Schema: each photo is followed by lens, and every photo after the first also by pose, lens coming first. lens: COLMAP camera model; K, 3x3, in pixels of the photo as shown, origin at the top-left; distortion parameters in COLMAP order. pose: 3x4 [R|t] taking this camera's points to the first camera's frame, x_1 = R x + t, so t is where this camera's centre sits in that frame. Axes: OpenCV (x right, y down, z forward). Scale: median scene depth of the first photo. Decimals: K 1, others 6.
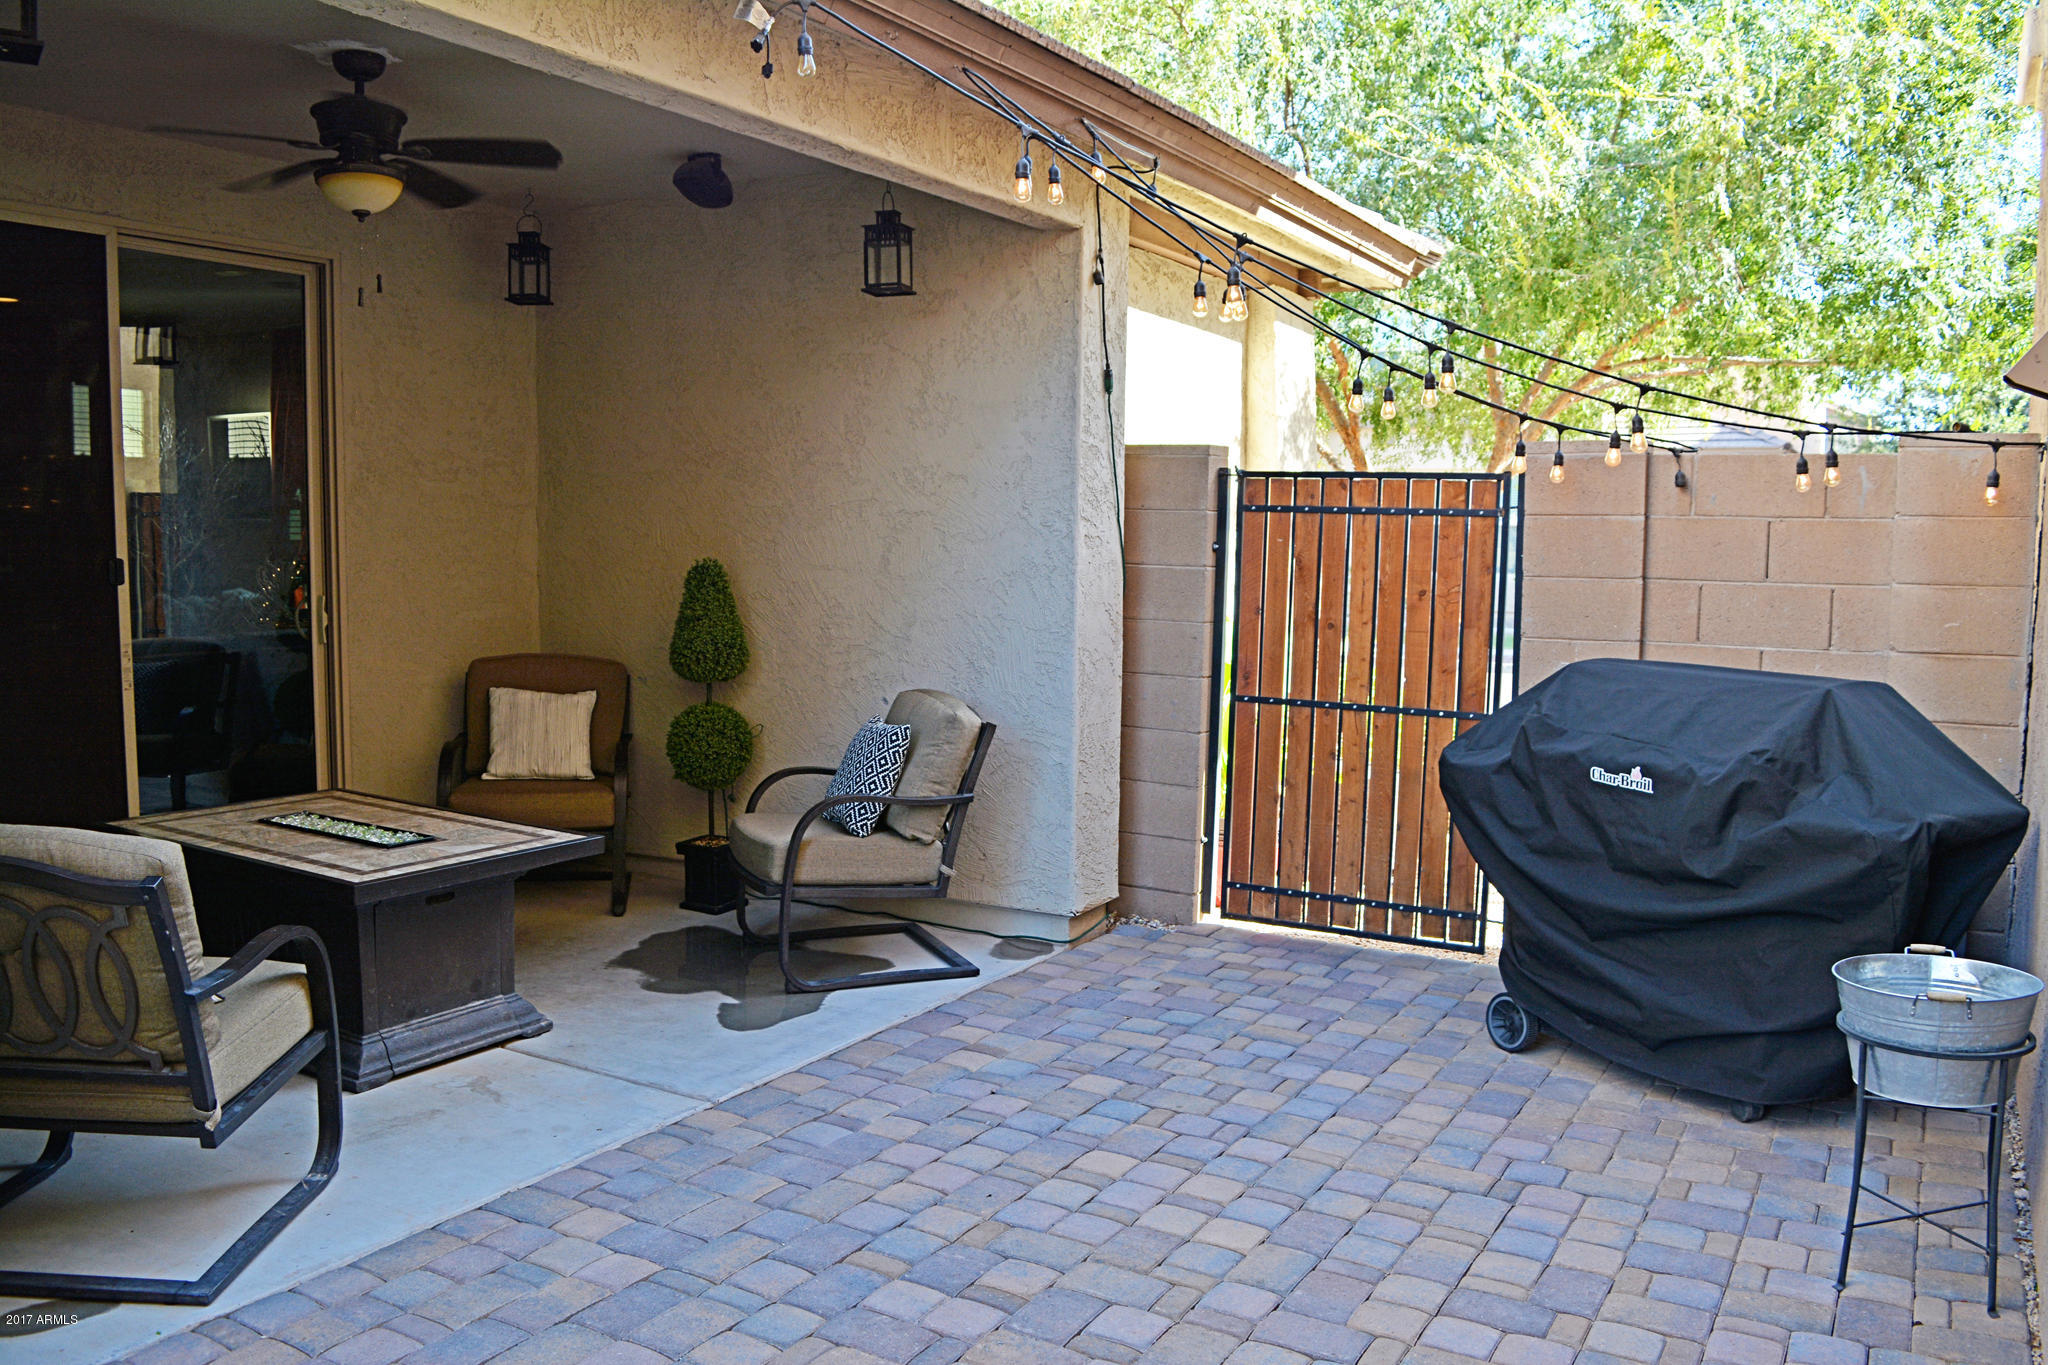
lens RADIAL K [[1603.4, 0, 1023.0], [0, 1603.4, 687.3], [0, 0, 1]] dist [-0.098657, 0.028642]
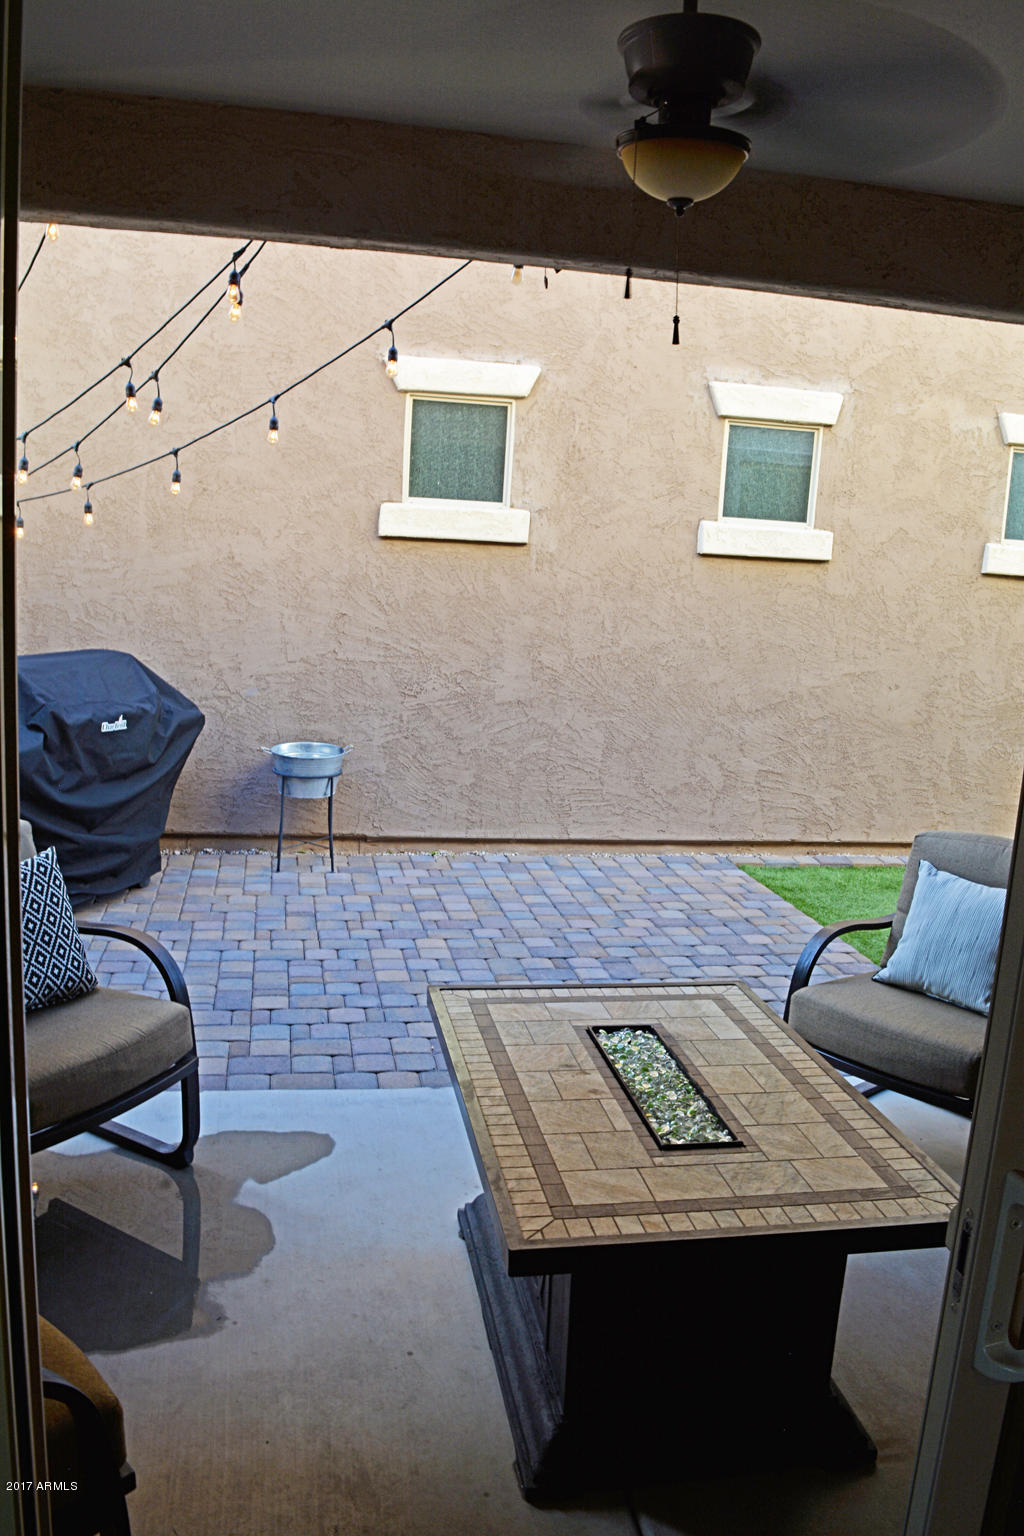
lens RADIAL K [[1202.6, 0, 509.6], [0, 1202.6, 770.2], [0, 0, 1]] dist [-0.098657, 0.028642]
pose [[-0.660945, -0.178183, 0.728974, -0.907642], [0.002743, 0.970822, 0.239786, -0.216616], [-0.750430, 0.160485, -0.641171, 1.656705]]
